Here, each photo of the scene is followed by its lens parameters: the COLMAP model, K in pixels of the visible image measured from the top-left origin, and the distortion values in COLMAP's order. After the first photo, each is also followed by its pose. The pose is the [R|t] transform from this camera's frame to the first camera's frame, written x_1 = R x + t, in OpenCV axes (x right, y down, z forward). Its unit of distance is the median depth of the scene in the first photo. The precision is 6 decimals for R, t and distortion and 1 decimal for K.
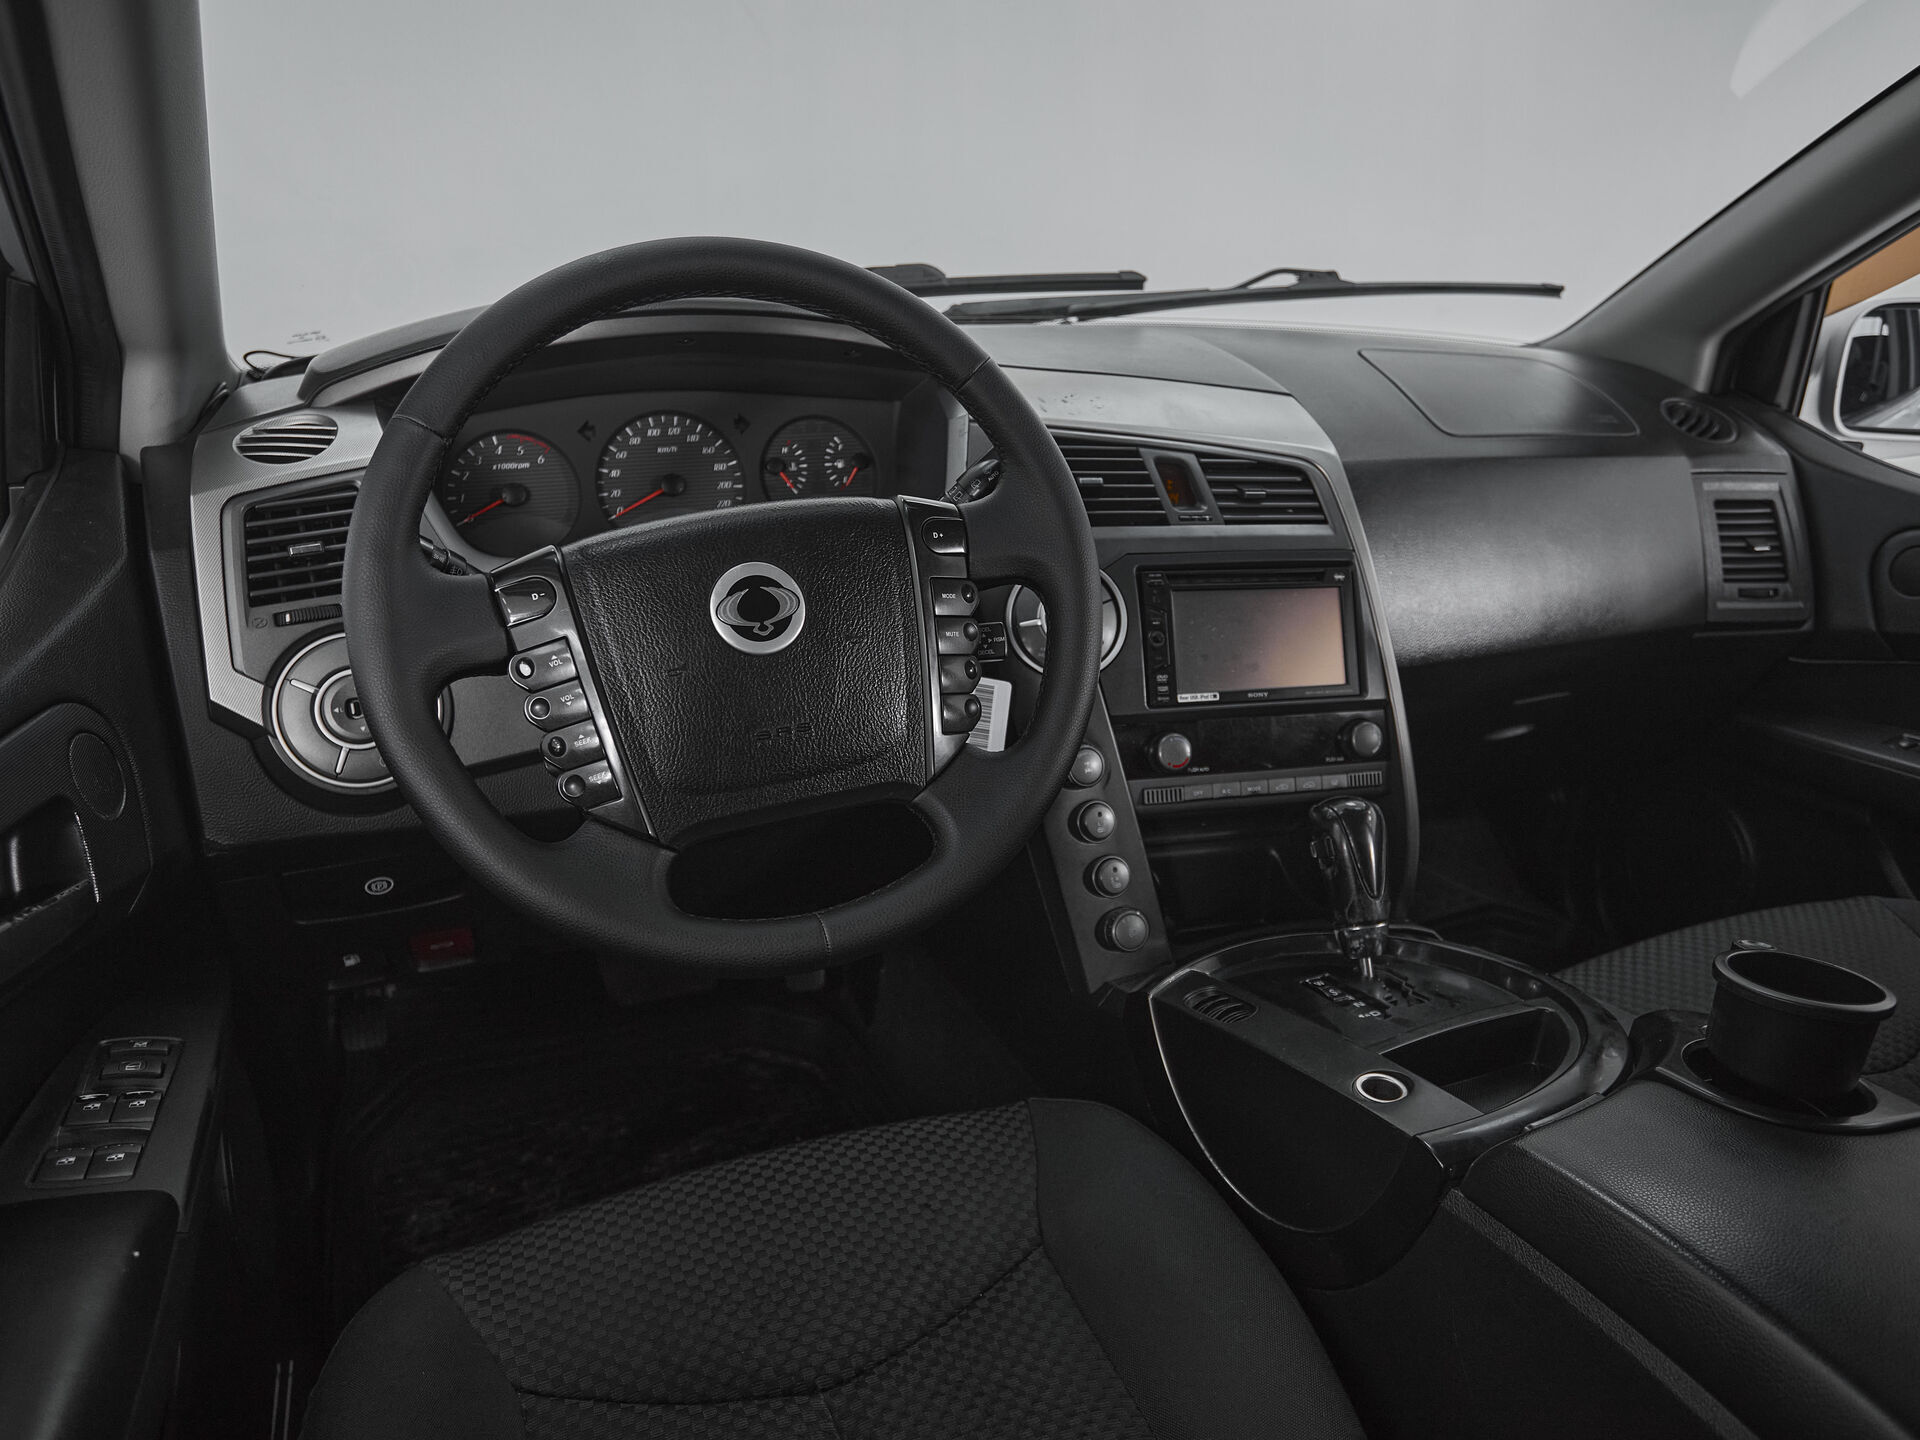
lens RADIAL K [[1275.4, 0, 960.0], [0, 1275.4, 720.0], [0, 0, 1]] dist [-0.075579, 0.052443]
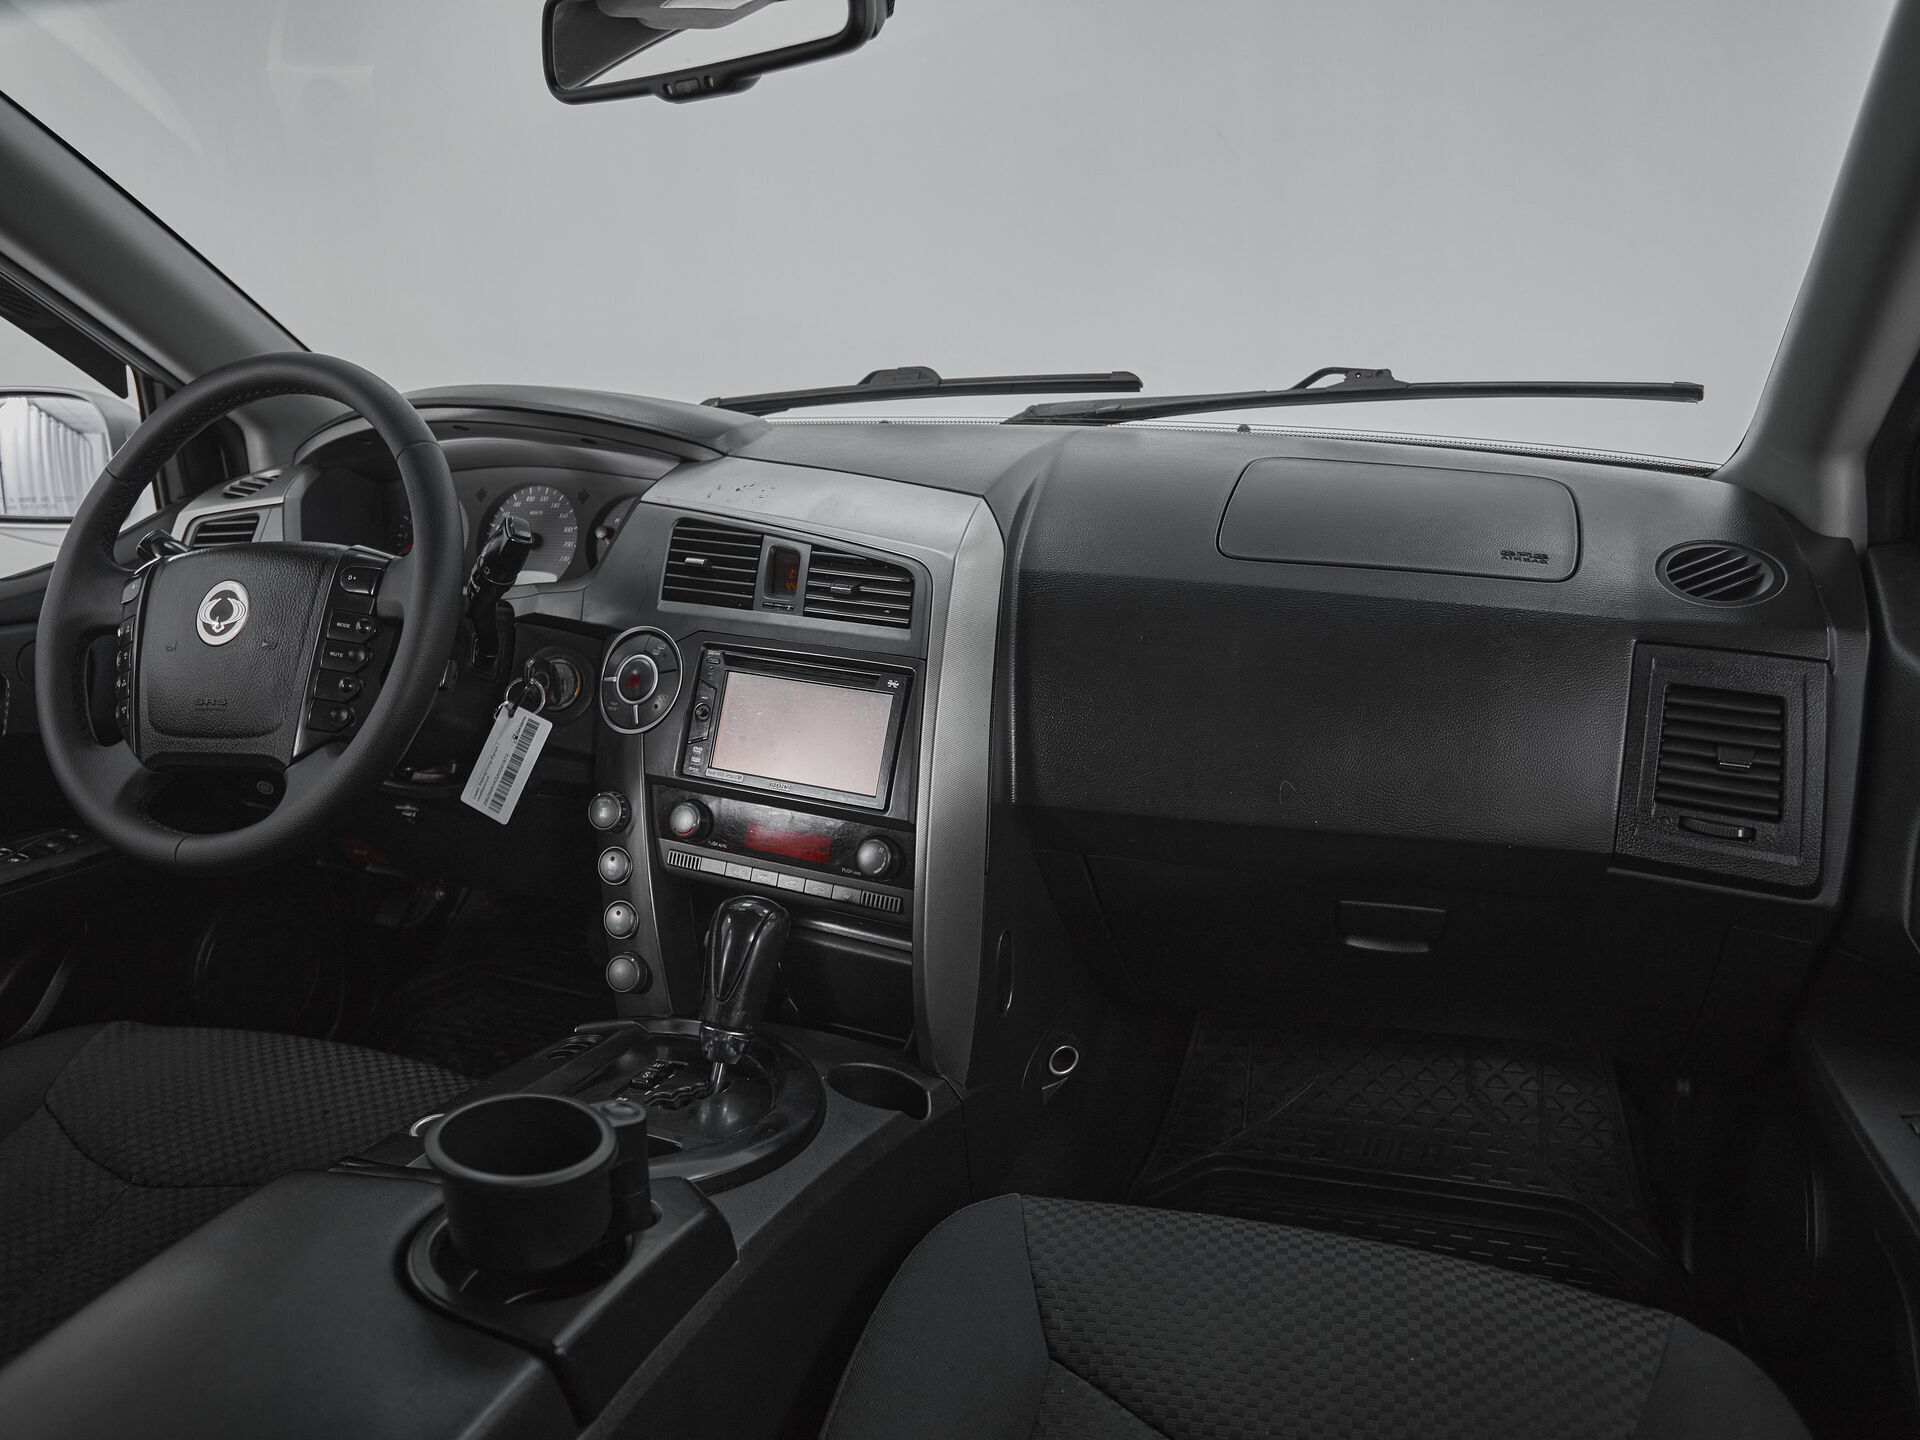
lens RADIAL K [[1275.4, 0, 960.0], [0, 1275.4, 720.0], [0, 0, 1]] dist [-0.075579, 0.052443]
pose [[0.776807, 0.159328, -0.609250, 0.924218], [-0.206432, 0.978433, -0.007330, -0.090220], [0.594943, 0.131463, 0.792944, 0.279782]]
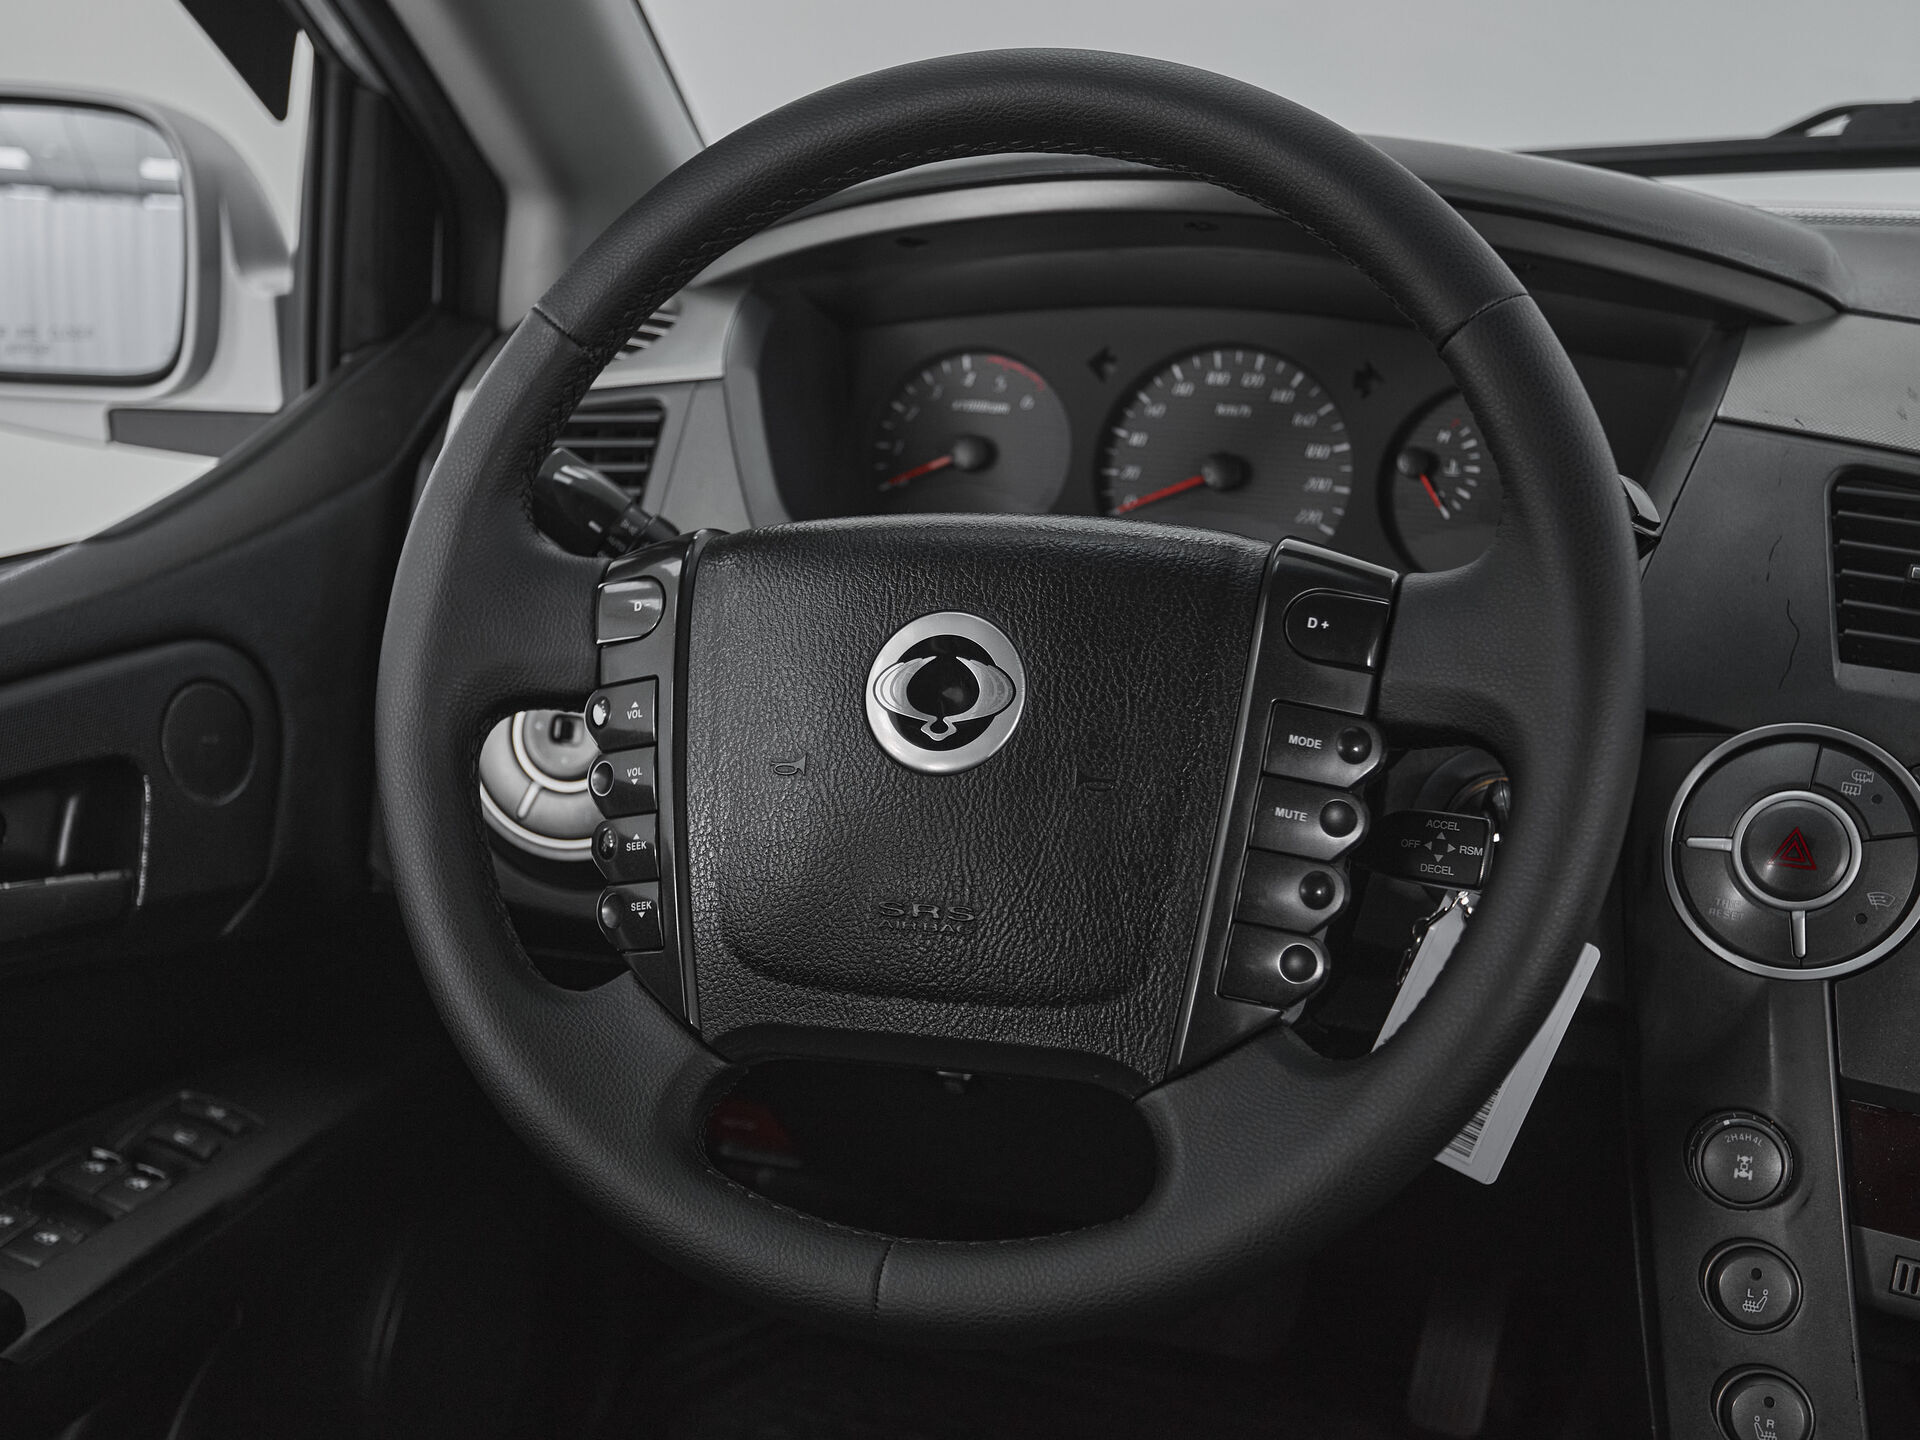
lens RADIAL K [[2223.3, 0, 923.5], [0, 2223.3, 719.9], [0, 0, 1]] dist [-0.006516, 0.011386]
pose [[0.765098, 0.192856, -0.614355, 0.314712], [-0.231209, 0.972748, 0.017421, -0.063020], [0.600972, 0.128716, 0.788838, 0.139960]]
